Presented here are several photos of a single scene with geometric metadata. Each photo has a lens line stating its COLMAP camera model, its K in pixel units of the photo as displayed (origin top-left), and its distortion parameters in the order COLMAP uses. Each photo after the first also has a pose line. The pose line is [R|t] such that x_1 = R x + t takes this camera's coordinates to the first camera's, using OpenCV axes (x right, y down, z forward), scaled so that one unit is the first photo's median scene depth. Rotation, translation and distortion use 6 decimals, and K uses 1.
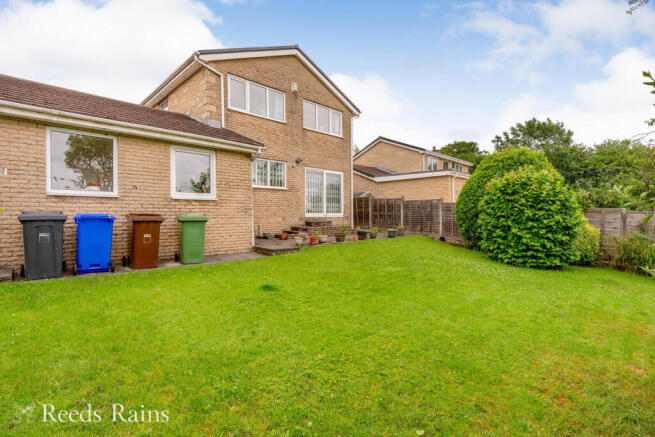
lens RADIAL K [[299.9, 0, 329.1], [0, 299.9, 215.1], [0, 0, 1]] dist [-0.002849, -0.000097]
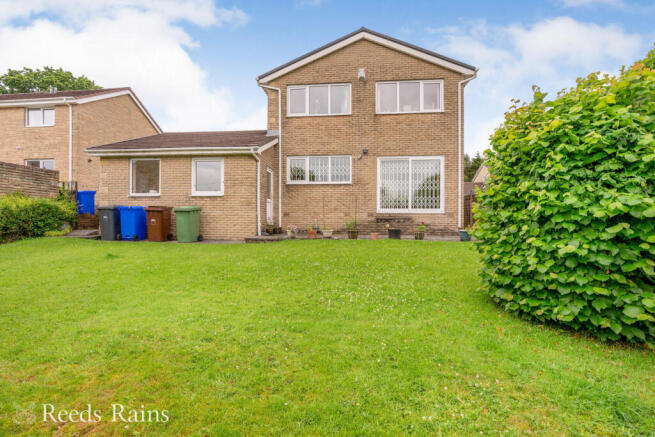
lens RADIAL K [[299.9, 0, 328.7], [0, 299.9, 218.2], [0, 0, 1]] dist [-0.002849, -0.000097]
pose [[0.645787, 0.008133, -0.763475, 0.541623], [-0.008803, 0.999956, 0.003206, 0.022000], [0.763467, 0.004650, 0.645830, 0.328175]]
